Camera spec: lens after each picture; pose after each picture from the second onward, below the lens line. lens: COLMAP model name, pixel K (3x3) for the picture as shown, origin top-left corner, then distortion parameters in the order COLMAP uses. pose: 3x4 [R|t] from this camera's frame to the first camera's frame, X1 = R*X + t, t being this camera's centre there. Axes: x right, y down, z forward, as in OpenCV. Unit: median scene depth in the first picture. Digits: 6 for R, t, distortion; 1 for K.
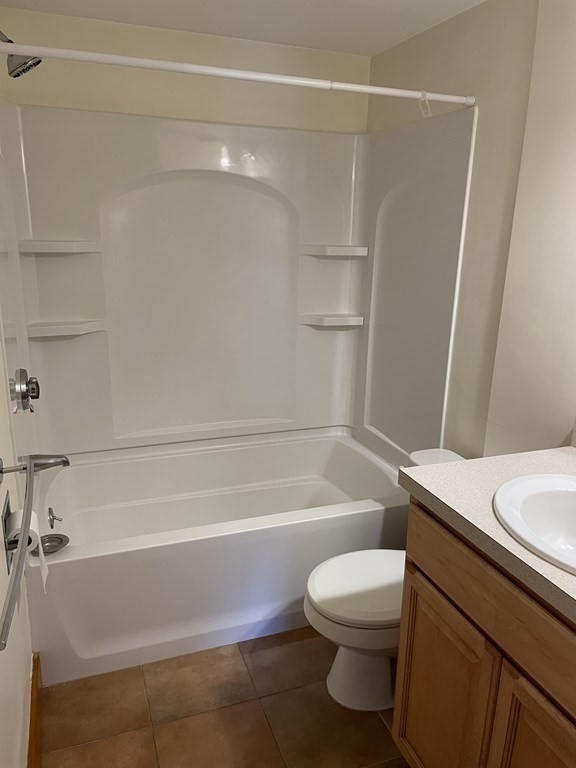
lens RADIAL K [[580.6, 0, 289.4], [0, 580.6, 388.7], [0, 0, 1]] dist [0.098281, -0.135542]
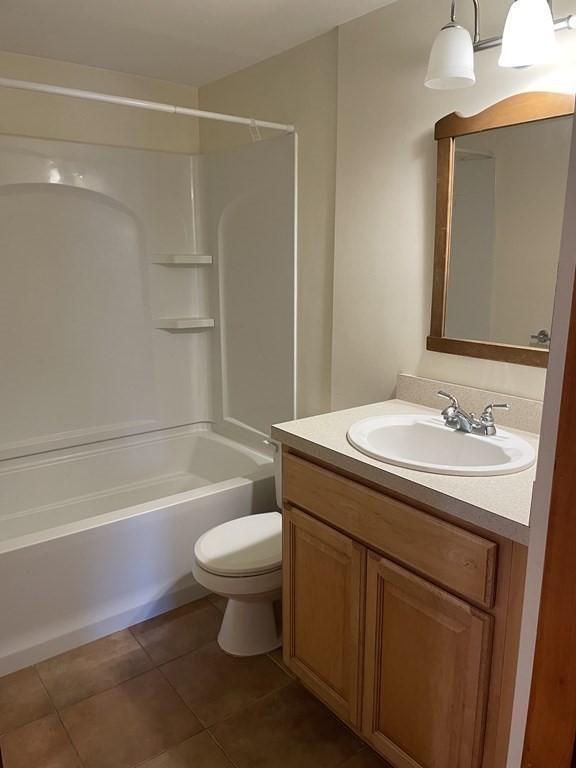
lens RADIAL K [[595.3, 0, 281.9], [0, 595.3, 386.1], [0, 0, 1]] dist [0.149052, -0.158089]
pose [[0.959093, -0.083608, 0.270464, -0.087205], [0.096536, 0.994720, -0.034830, 0.073141], [-0.266124, 0.059515, 0.962100, -0.147810]]
